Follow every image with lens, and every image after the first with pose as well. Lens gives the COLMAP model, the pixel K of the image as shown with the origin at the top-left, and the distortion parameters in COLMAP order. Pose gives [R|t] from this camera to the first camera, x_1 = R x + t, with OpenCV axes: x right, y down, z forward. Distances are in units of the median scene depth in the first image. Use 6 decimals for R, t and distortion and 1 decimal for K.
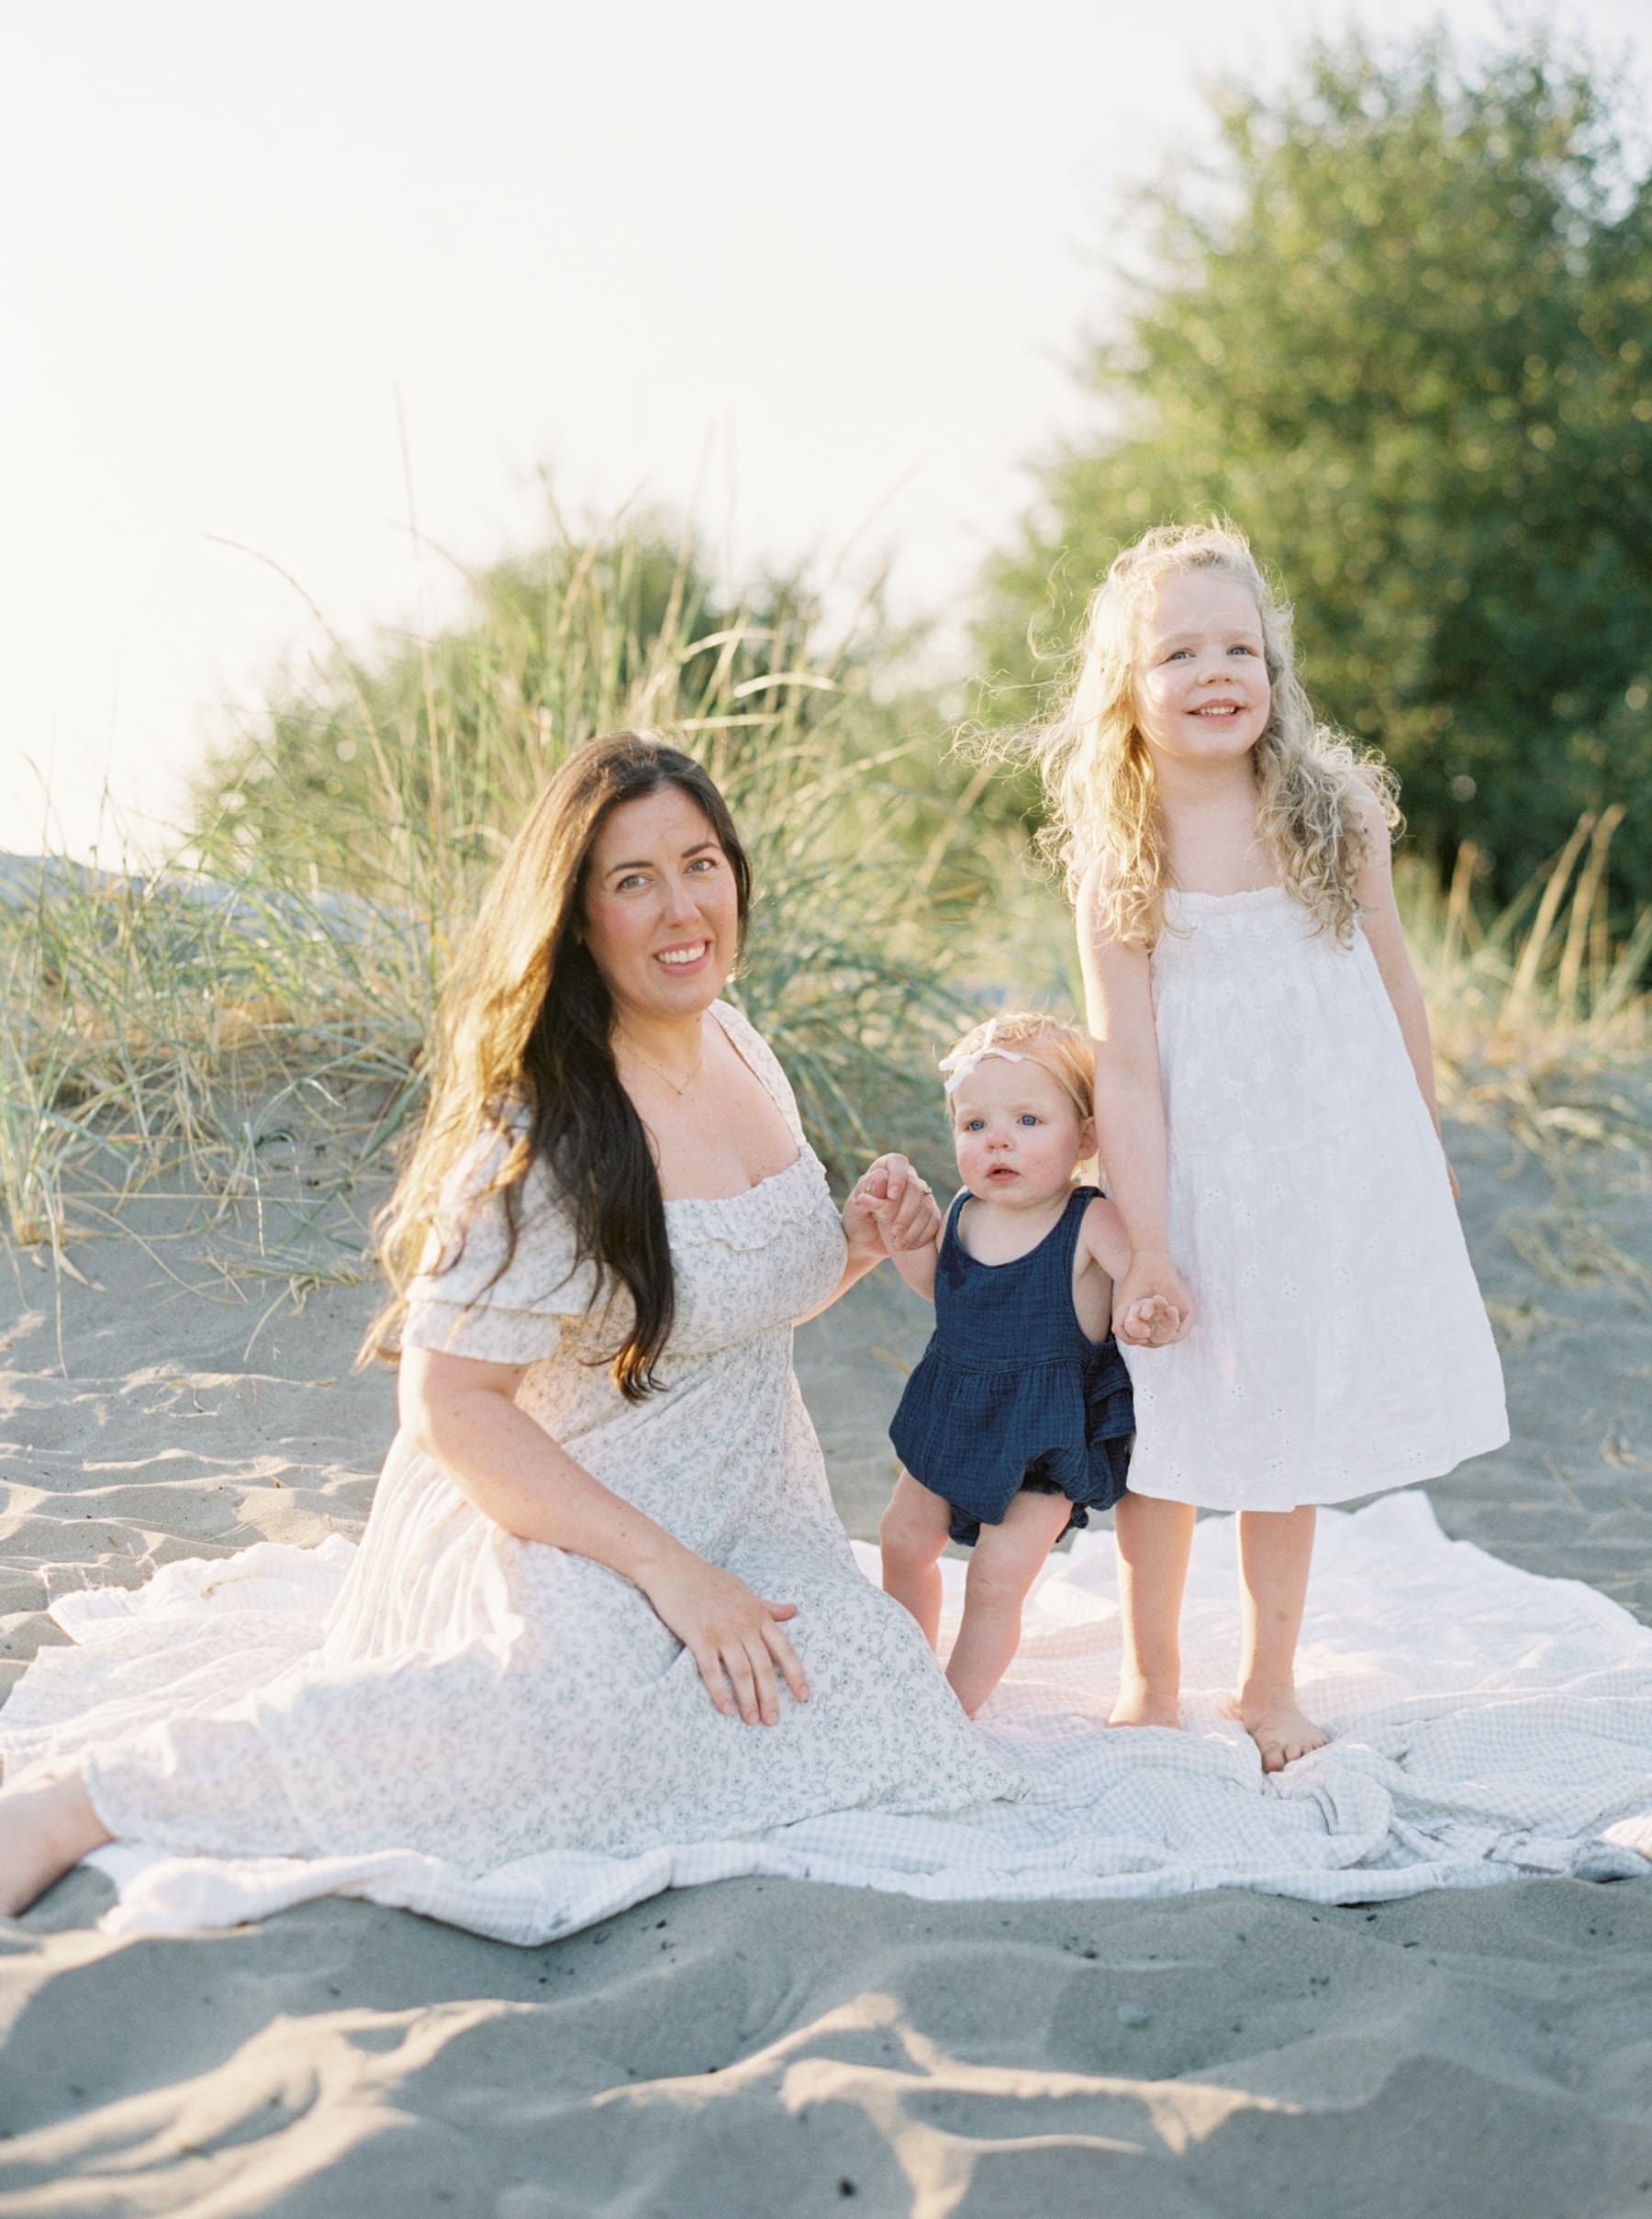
lens RADIAL K [[3444.3, 0, 800.4], [0, 3444.3, 1097.7], [0, 0, 1]] dist [-0.104188, -0.105134]
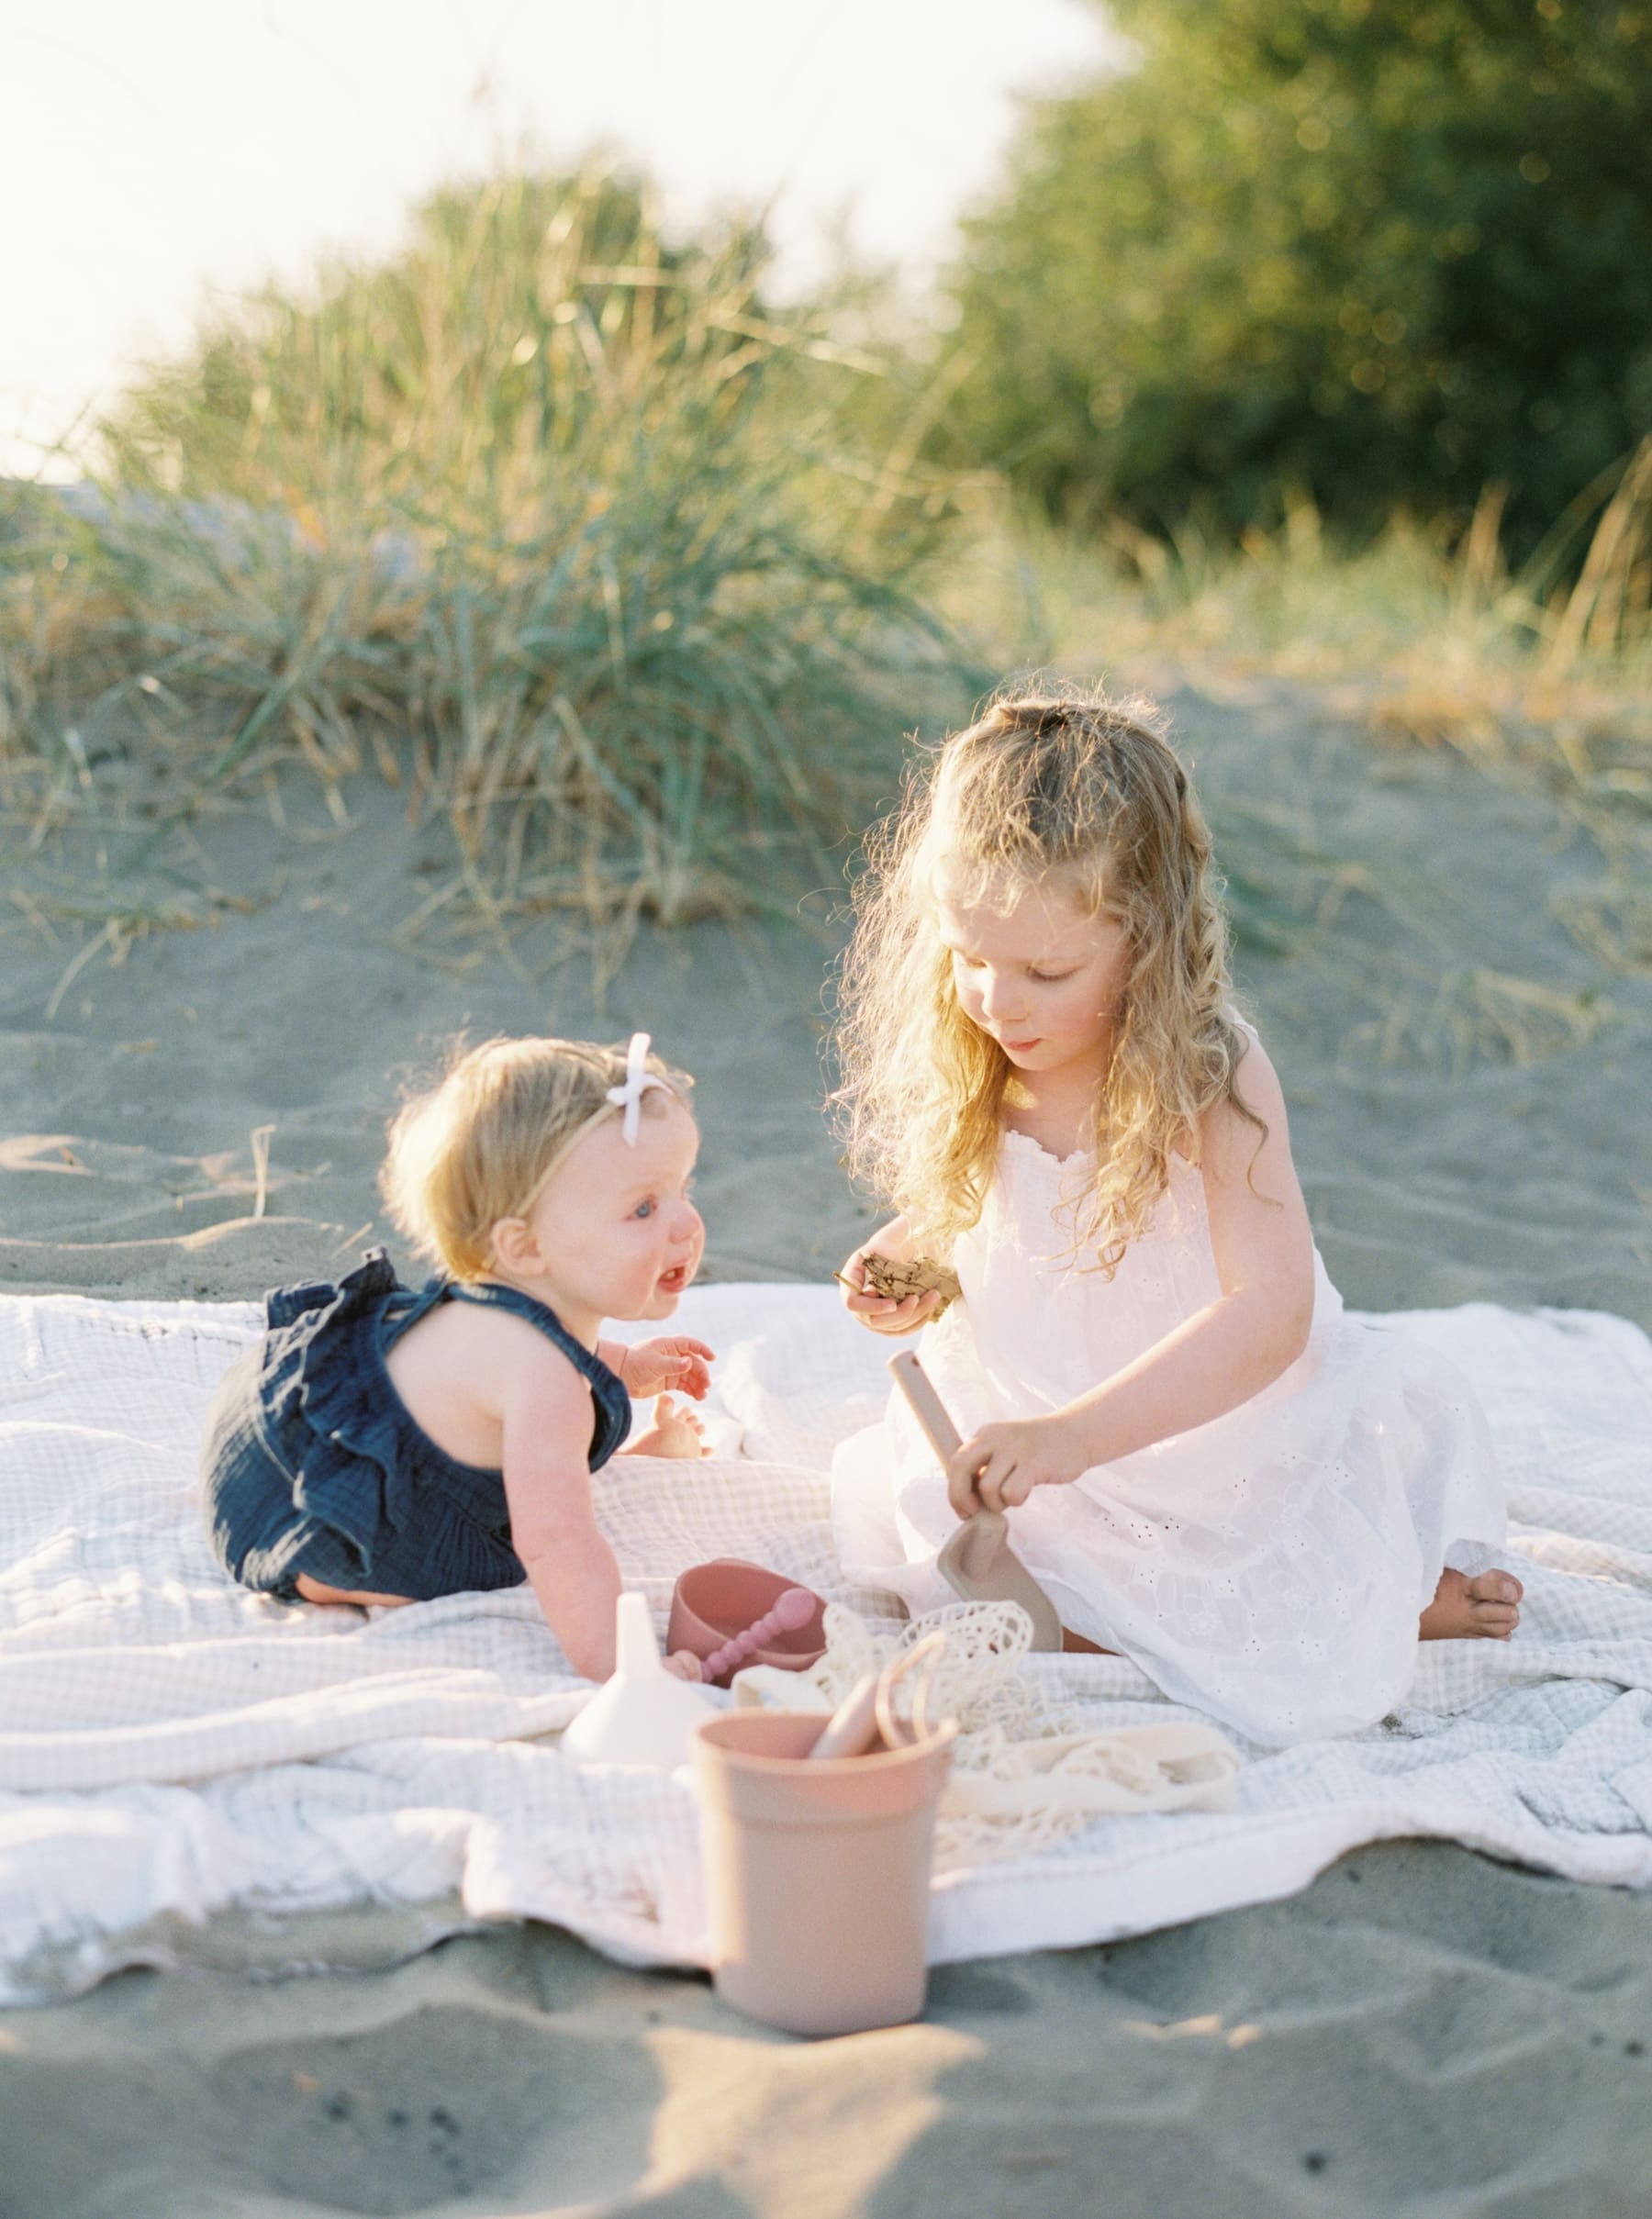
lens RADIAL K [[3459.3, 0, 876.8], [0, 3459.3, 1109.1], [0, 0, 1]] dist [-0.123616, 0.017472]
pose [[0.998899, 0.026113, 0.038962, 0.004199], [-0.029705, 0.995066, 0.094668, 0.013341], [-0.036298, -0.095721, 0.994746, 0.158070]]
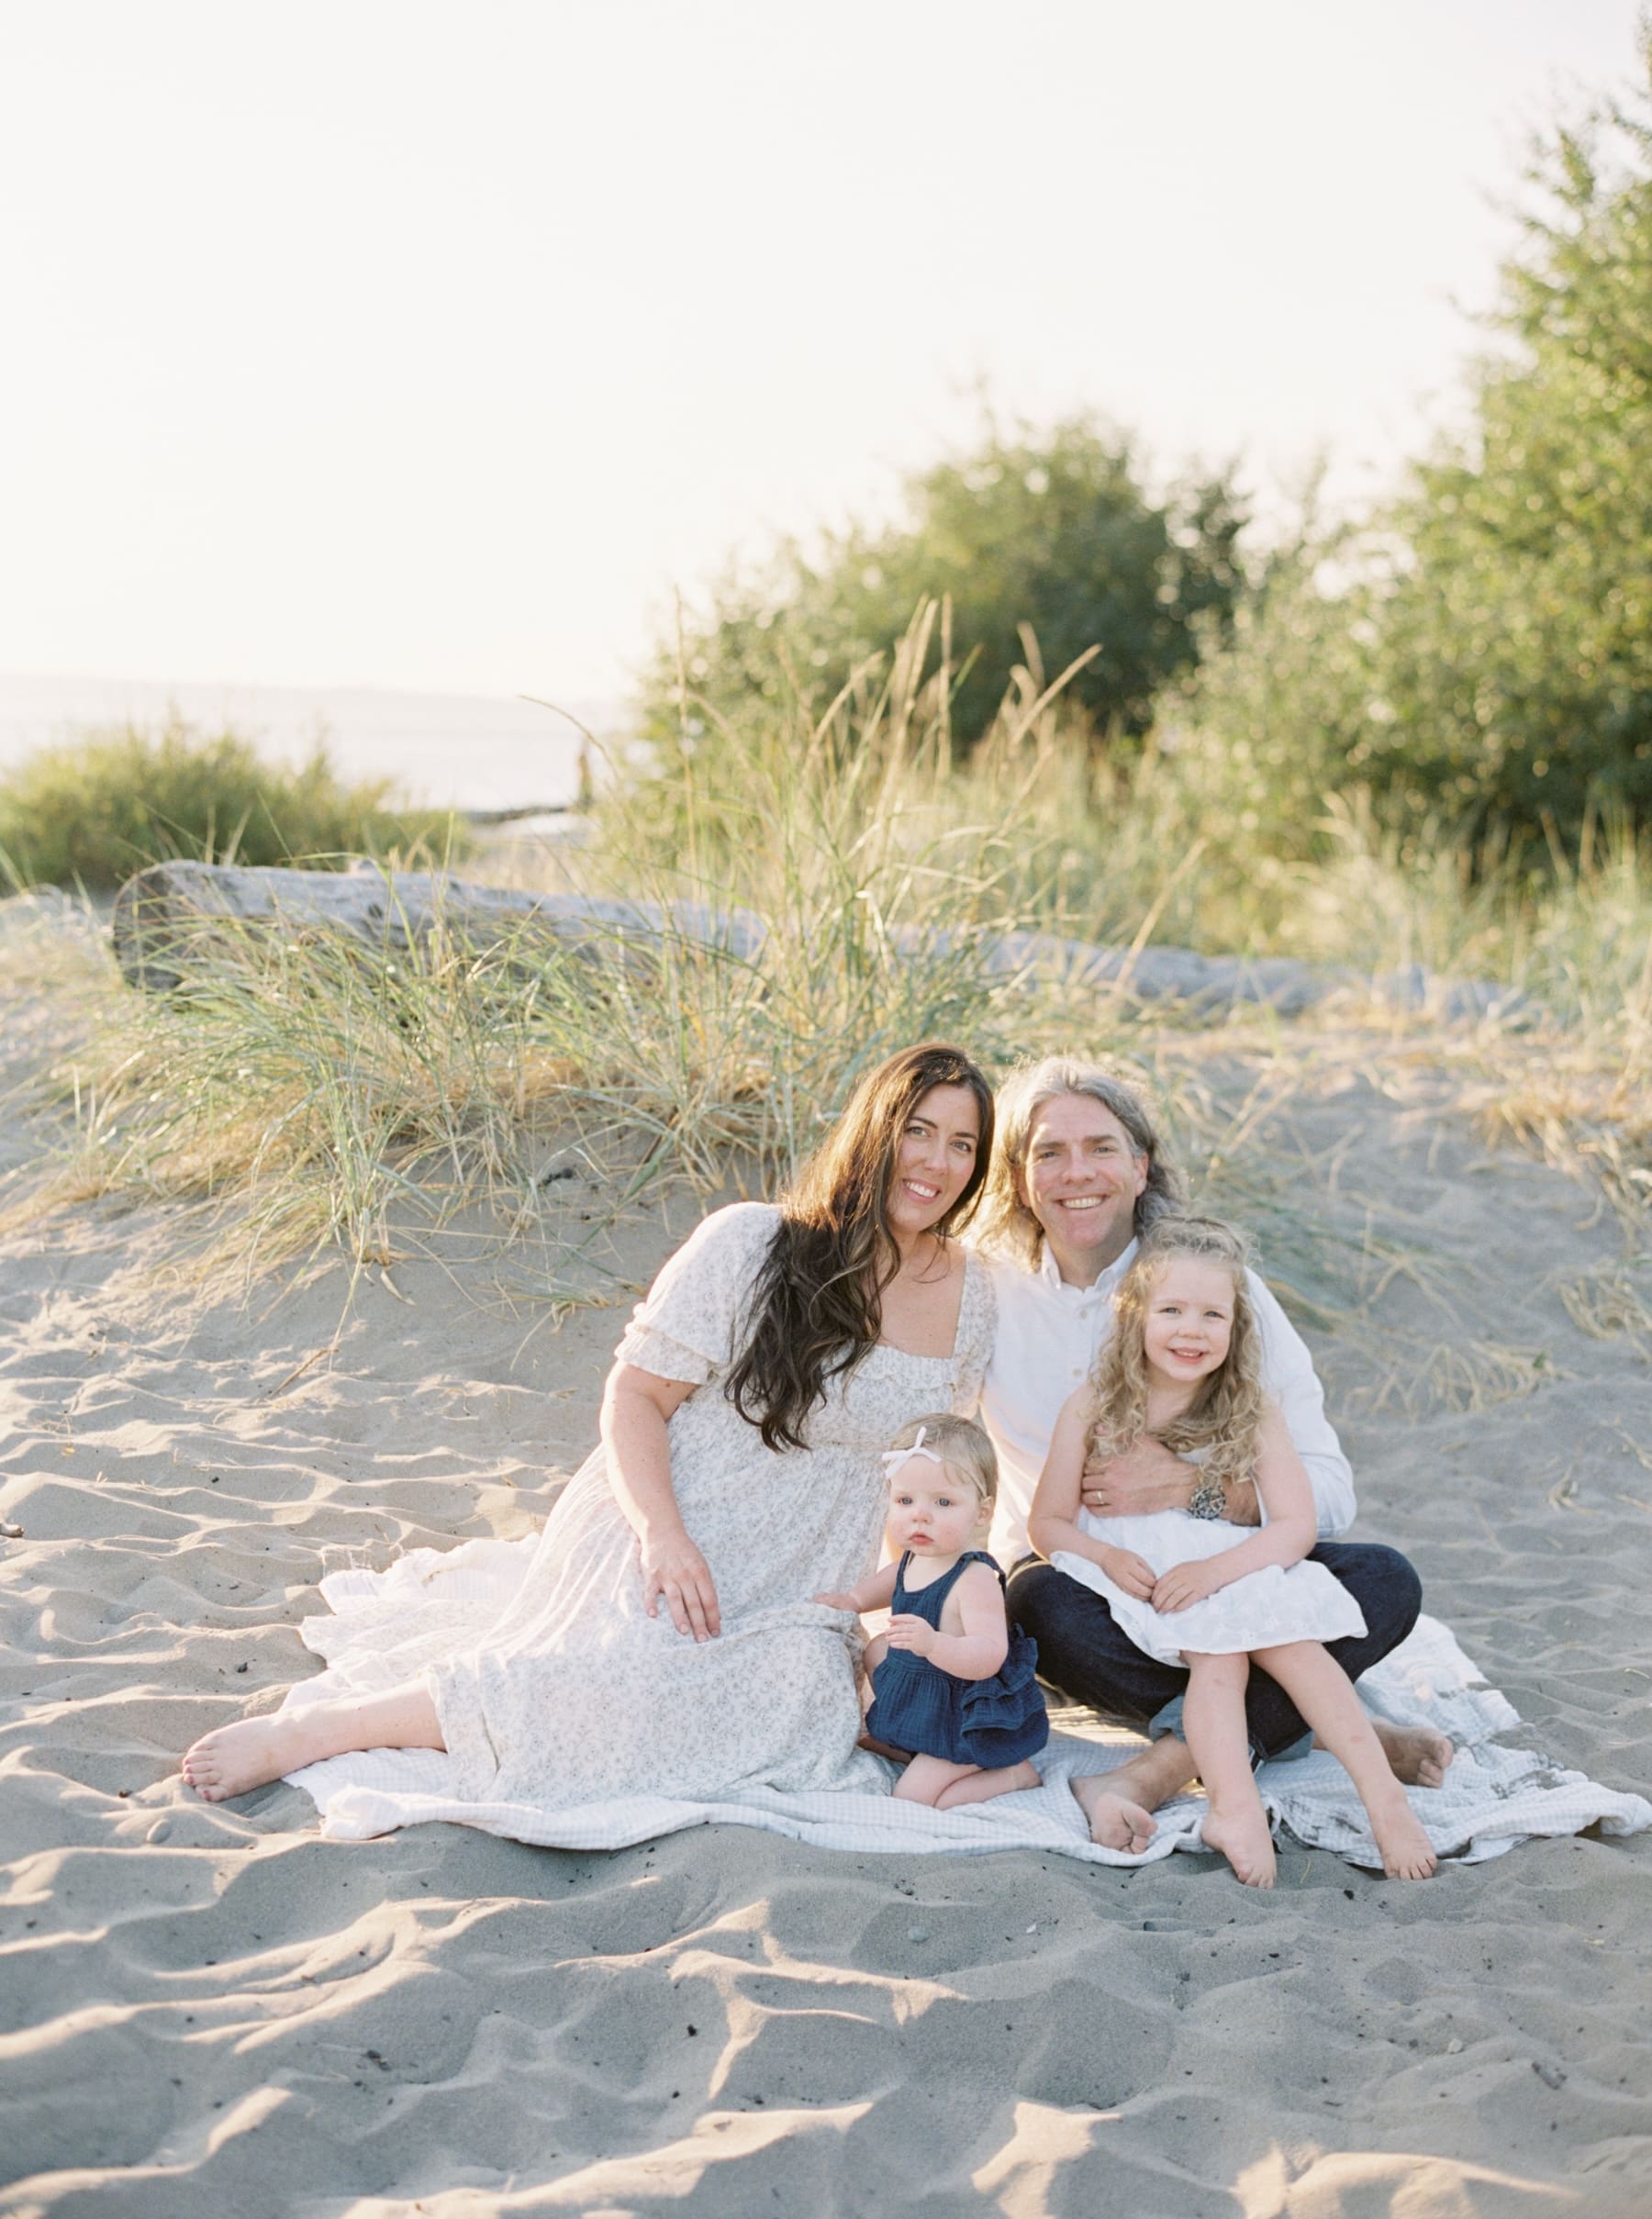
lens RADIAL K [[3444.3, 0, 800.4], [0, 3444.3, 1097.7], [0, 0, 1]] dist [-0.104188, -0.105134]
pose [[0.989222, 0.037551, -0.141528, 0.119269], [-0.029682, 0.997915, 0.057307, -0.096876], [0.143385, -0.052488, 0.988274, -0.258452]]
